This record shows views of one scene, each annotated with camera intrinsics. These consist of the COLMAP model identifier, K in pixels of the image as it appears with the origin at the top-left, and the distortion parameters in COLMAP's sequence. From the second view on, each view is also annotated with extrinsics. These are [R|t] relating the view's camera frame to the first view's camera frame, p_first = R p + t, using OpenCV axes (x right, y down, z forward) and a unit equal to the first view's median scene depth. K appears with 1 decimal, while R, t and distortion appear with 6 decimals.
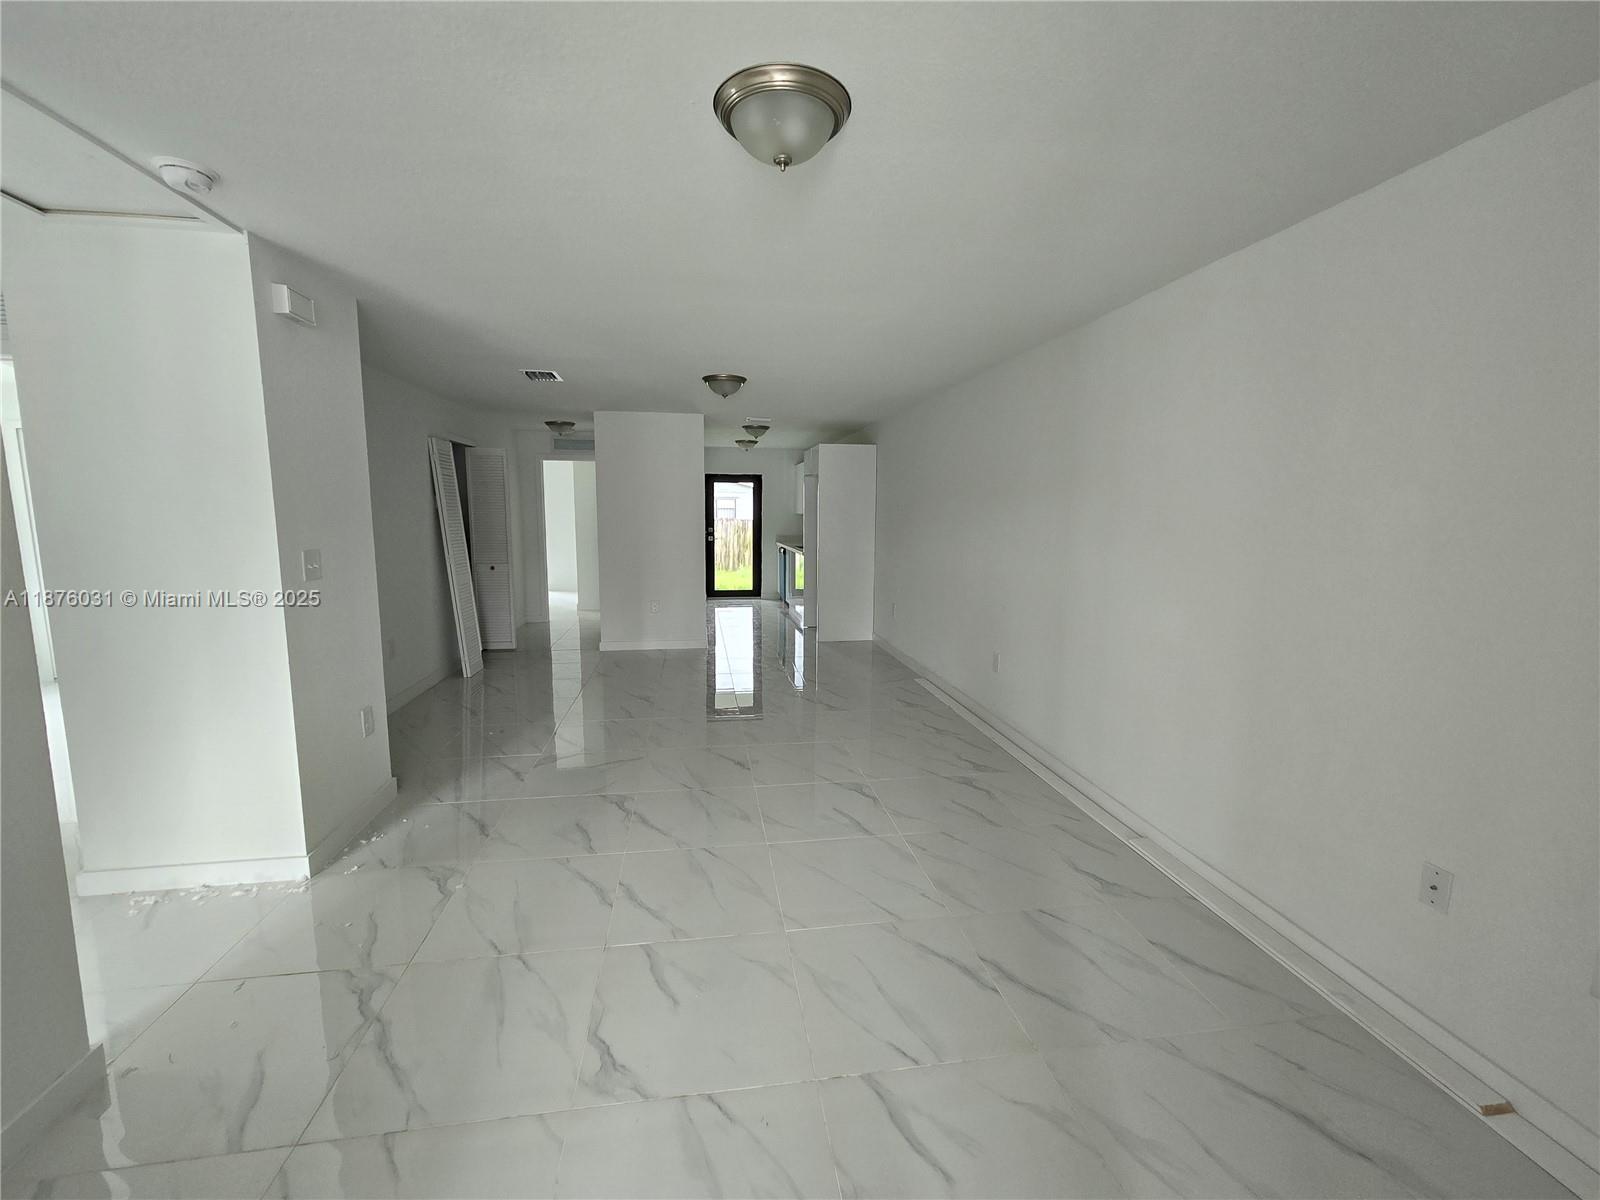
lens RADIAL K [[655.0, 0, 788.2], [0, 655.0, 595.5], [0, 0, 1]] dist [-0.003648, 0.000594]
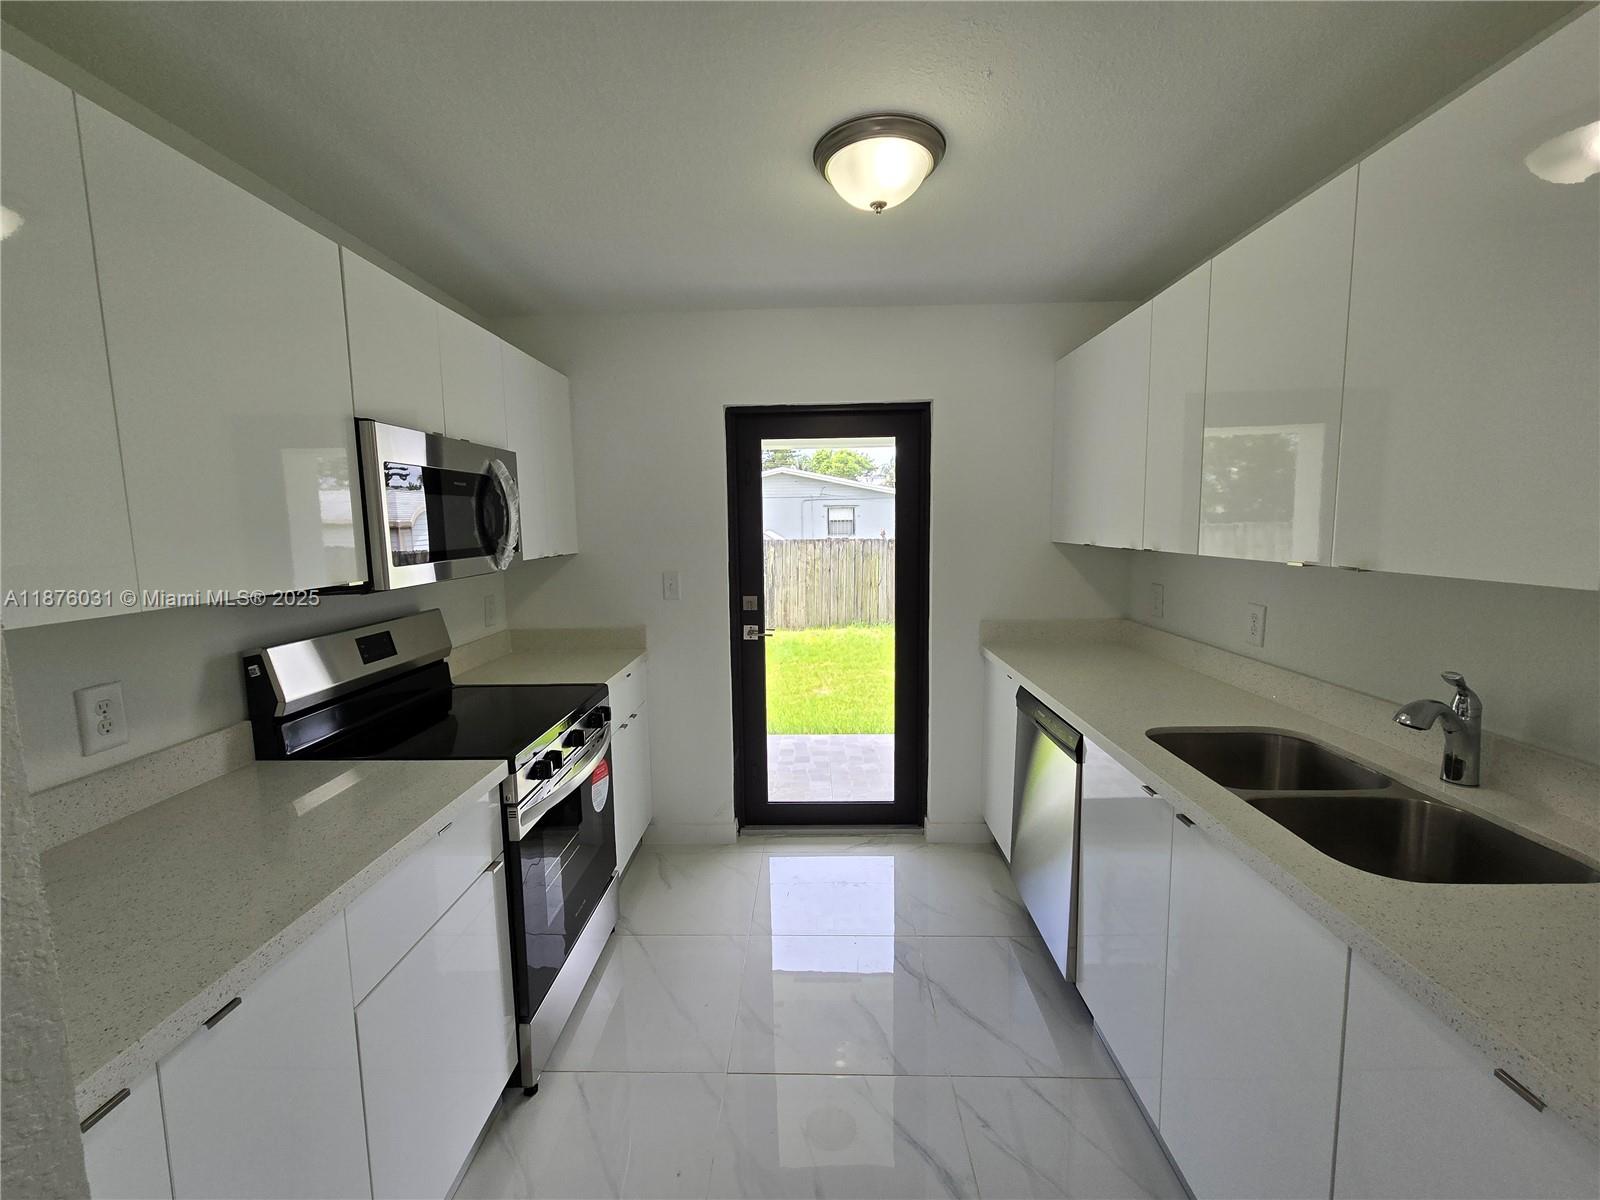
lens RADIAL K [[655.0, 0, 788.2], [0, 655.0, 595.5], [0, 0, 1]] dist [-0.003648, 0.000594]
pose [[0.983157, -0.002792, -0.182741, -0.048118], [-0.000604, 0.999828, -0.018529, -0.096870], [0.182762, 0.018328, 0.982986, 0.708381]]
